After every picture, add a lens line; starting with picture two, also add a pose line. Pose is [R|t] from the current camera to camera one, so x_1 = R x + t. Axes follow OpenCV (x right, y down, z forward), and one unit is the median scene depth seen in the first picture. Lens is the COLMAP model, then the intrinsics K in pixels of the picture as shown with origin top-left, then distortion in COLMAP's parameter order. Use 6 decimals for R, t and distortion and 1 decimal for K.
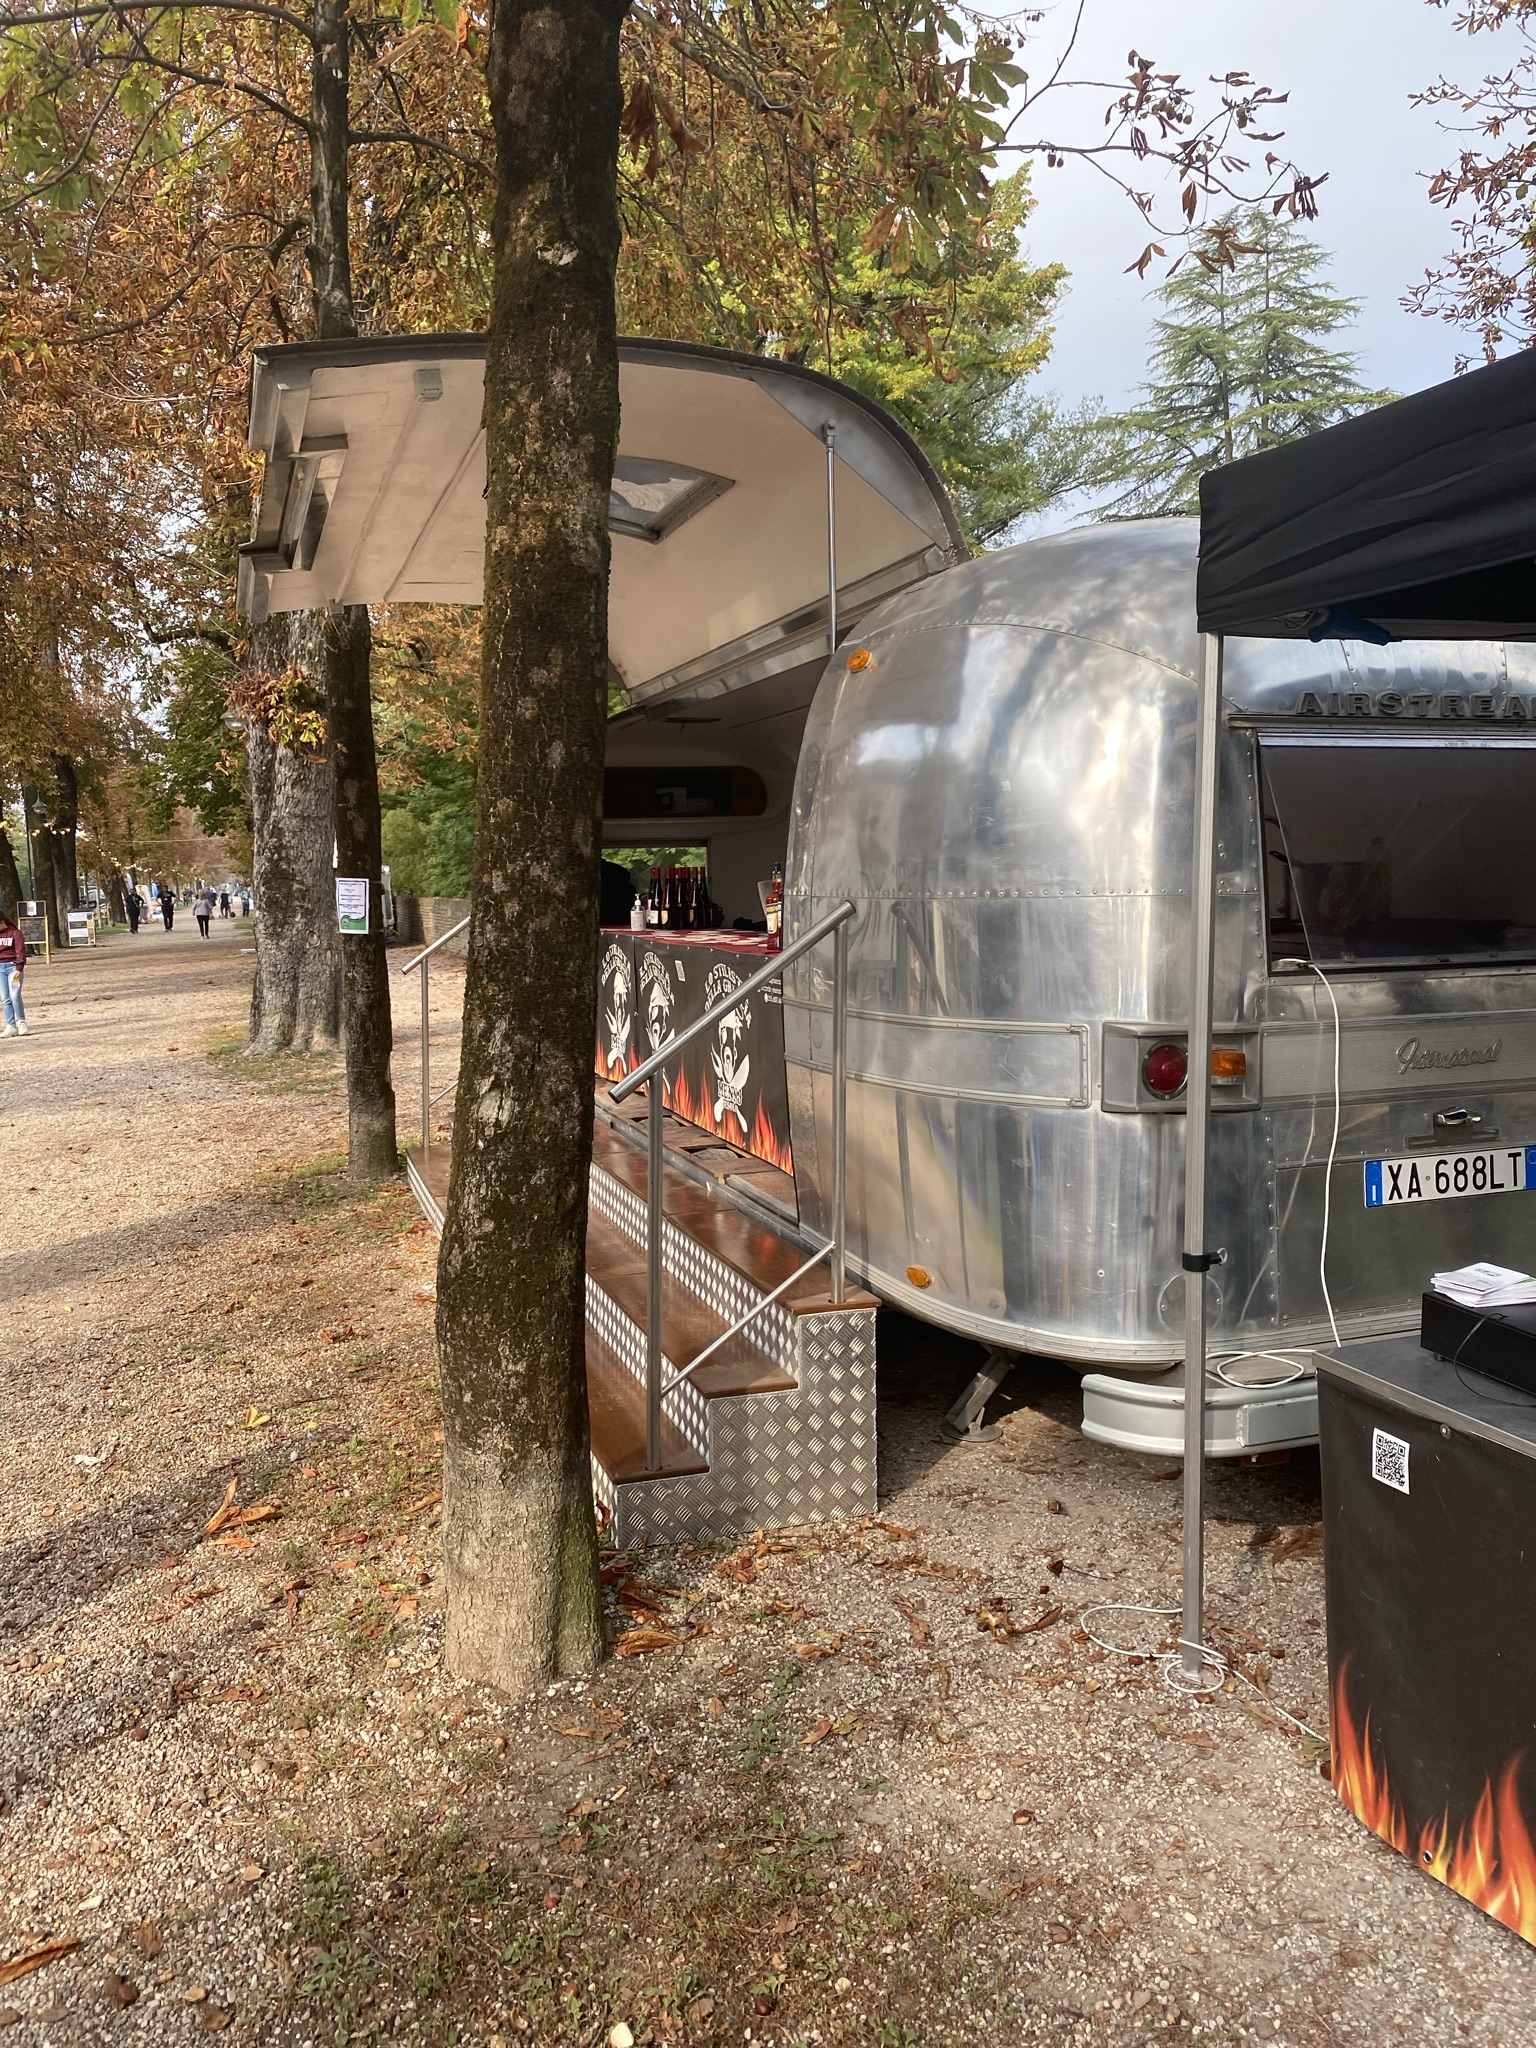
lens RADIAL K [[1600.5, 0, 768.0], [0, 1600.5, 1024.0], [0, 0, 1]] dist [0.009648, 0.004590]
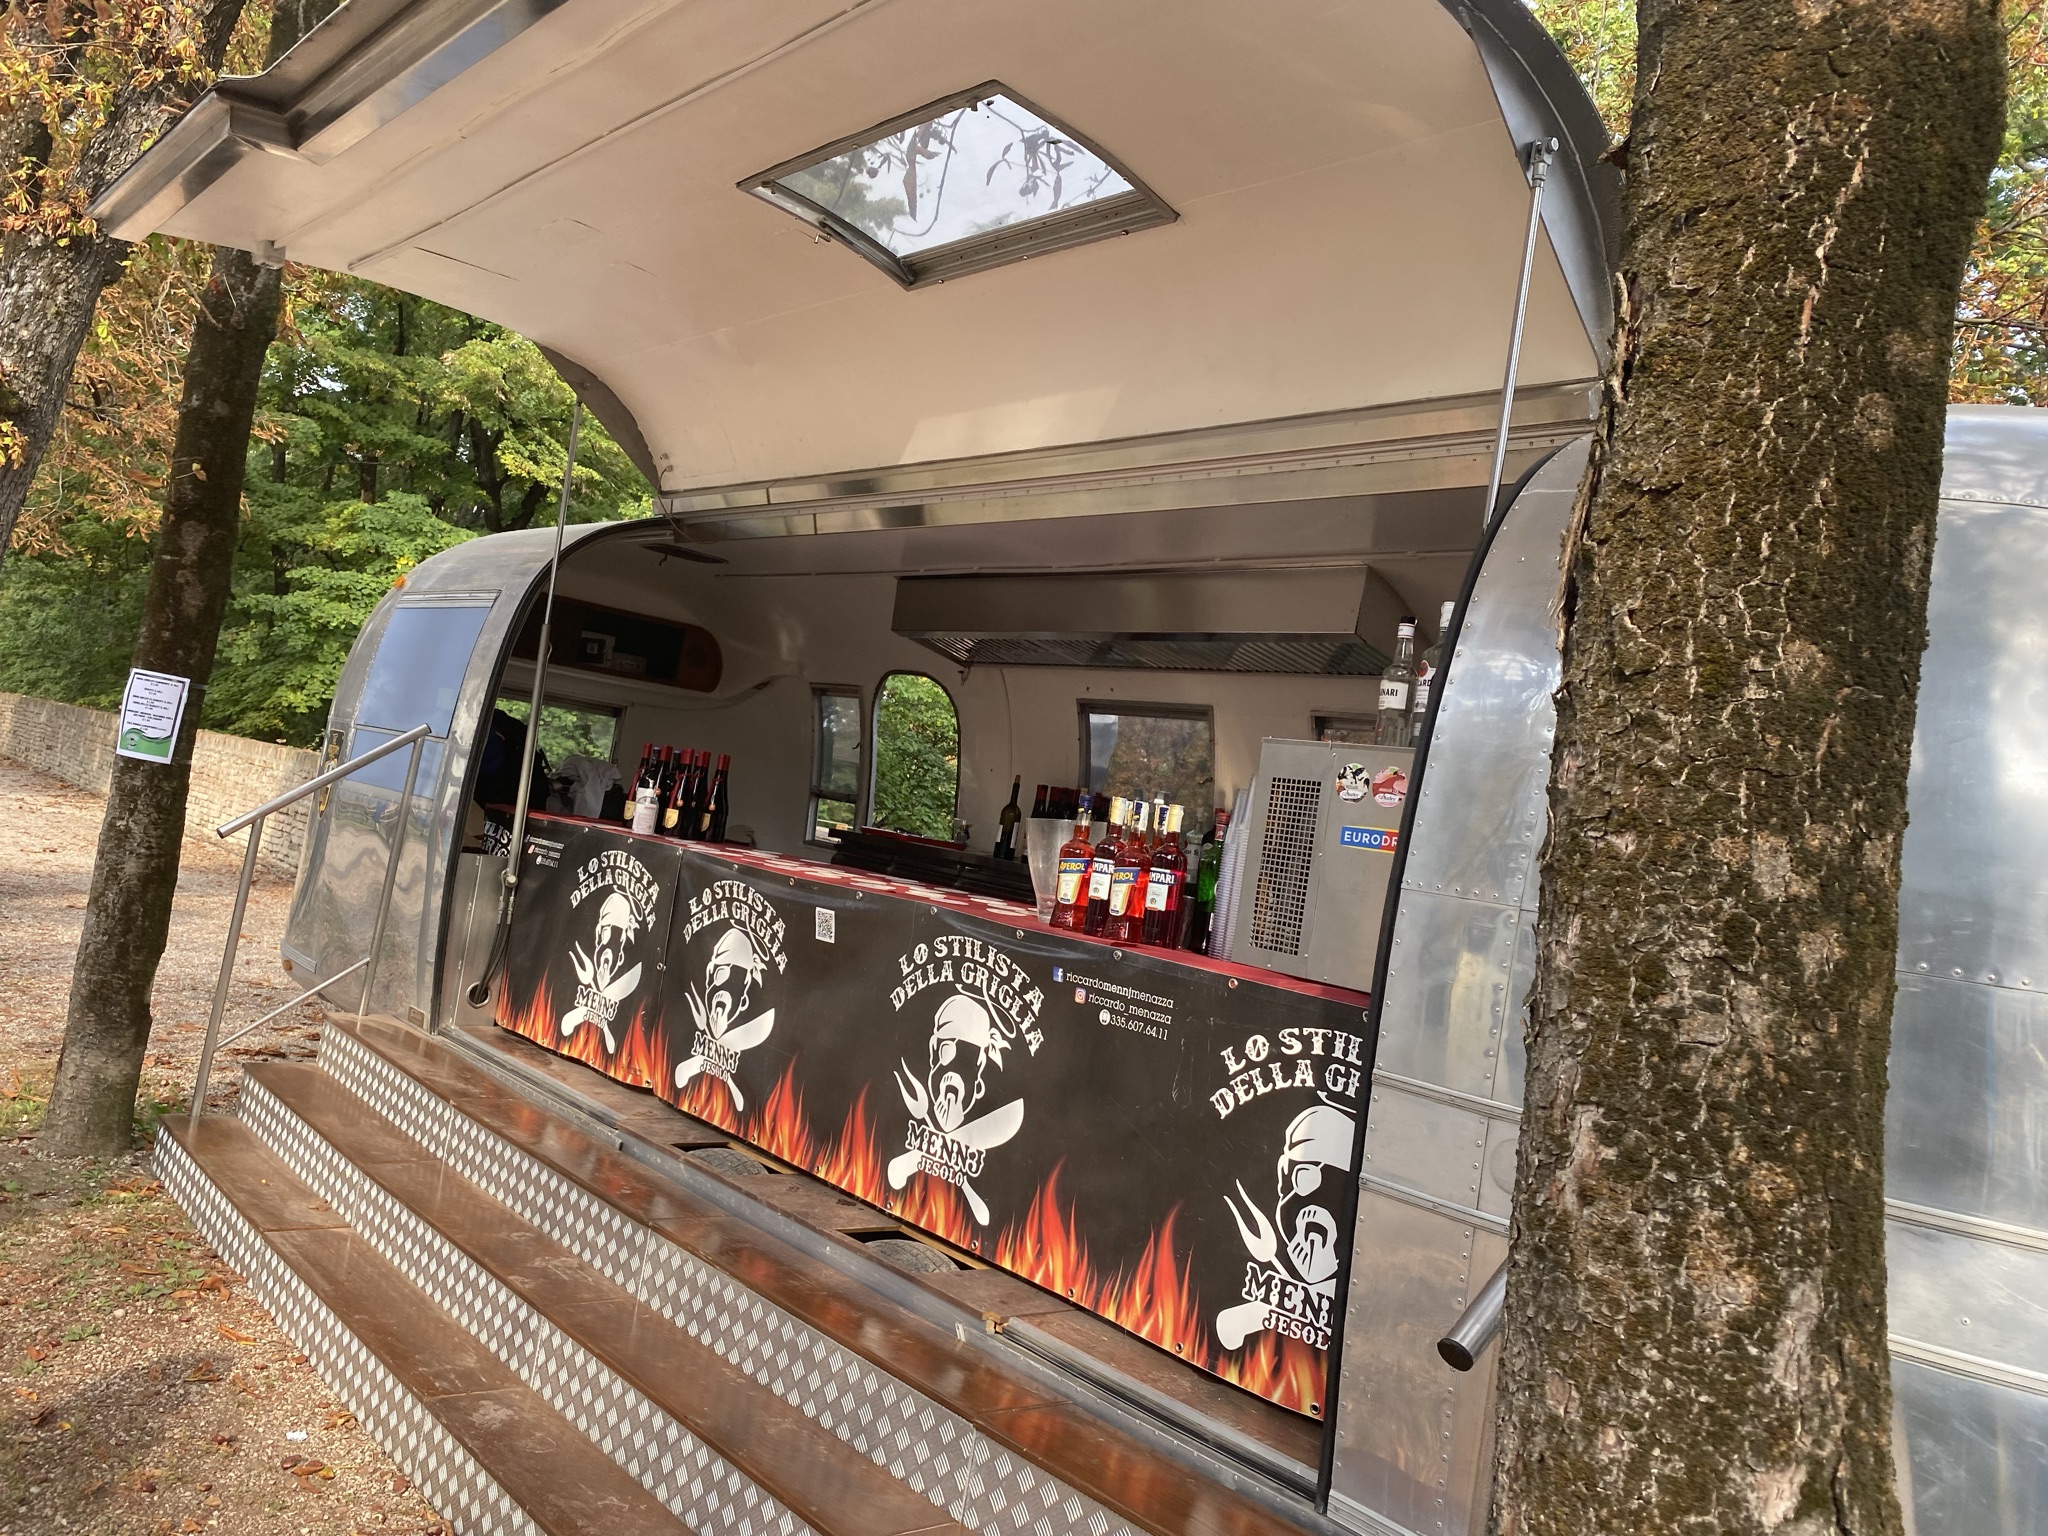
lens RADIAL K [[1600.5, 0, 1023.8], [0, 1600.5, 736.1], [0, 0, 1]] dist [0.009648, 0.004590]
pose [[0.910862, 0.183134, 0.369855, -0.275182], [-0.134933, 0.979053, -0.152472, -0.024582], [-0.390030, 0.088975, 0.916493, 0.445145]]
